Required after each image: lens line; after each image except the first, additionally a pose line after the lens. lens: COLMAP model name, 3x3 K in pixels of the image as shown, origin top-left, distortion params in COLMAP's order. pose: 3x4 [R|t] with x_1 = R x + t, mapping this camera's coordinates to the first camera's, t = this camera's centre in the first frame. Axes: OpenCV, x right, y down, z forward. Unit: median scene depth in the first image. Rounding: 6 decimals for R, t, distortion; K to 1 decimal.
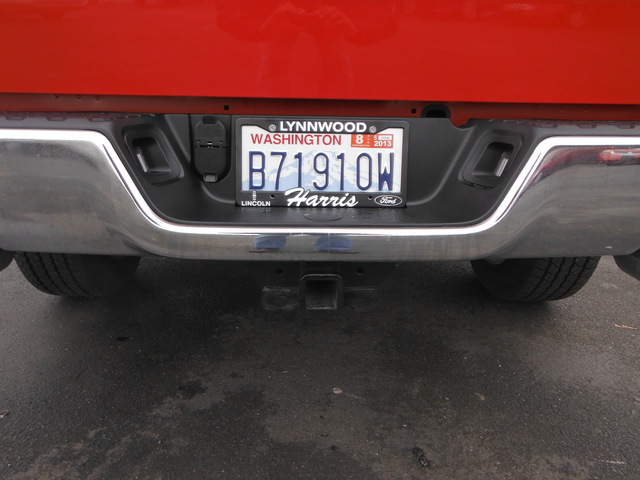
lens RADIAL K [[532.7, 0, 307.0], [0, 532.7, 238.9], [0, 0, 1]] dist [0.008136, 0.002609]
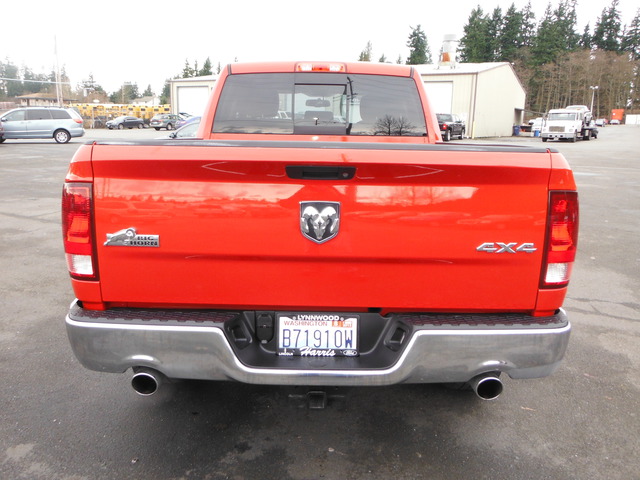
lens RADIAL K [[532.7, 0, 307.0], [0, 532.7, 238.9], [0, 0, 1]] dist [0.008136, 0.002609]
pose [[0.999578, 0.004204, -0.028743, 0.043810], [-0.007244, 0.994285, -0.106509, -0.291492], [0.028131, 0.106672, 0.993896, -1.108242]]
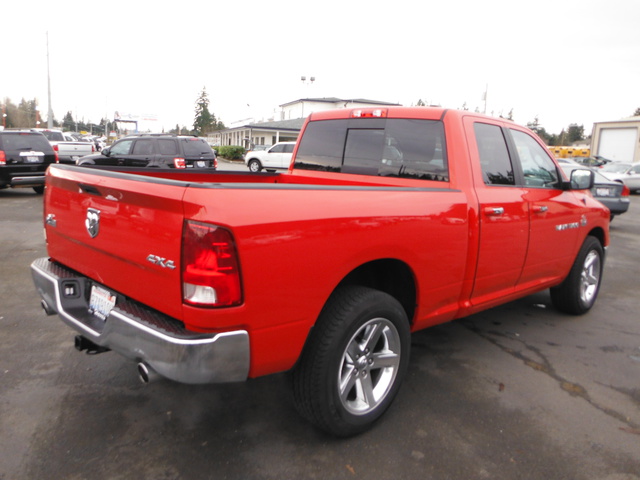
lens RADIAL K [[532.7, 0, 307.0], [0, 532.7, 238.9], [0, 0, 1]] dist [0.008136, 0.002609]
pose [[0.680523, 0.133993, -0.720371, 2.914755], [-0.263140, 0.962244, -0.069602, -0.580972], [0.683847, 0.236925, 0.690087, -0.361469]]
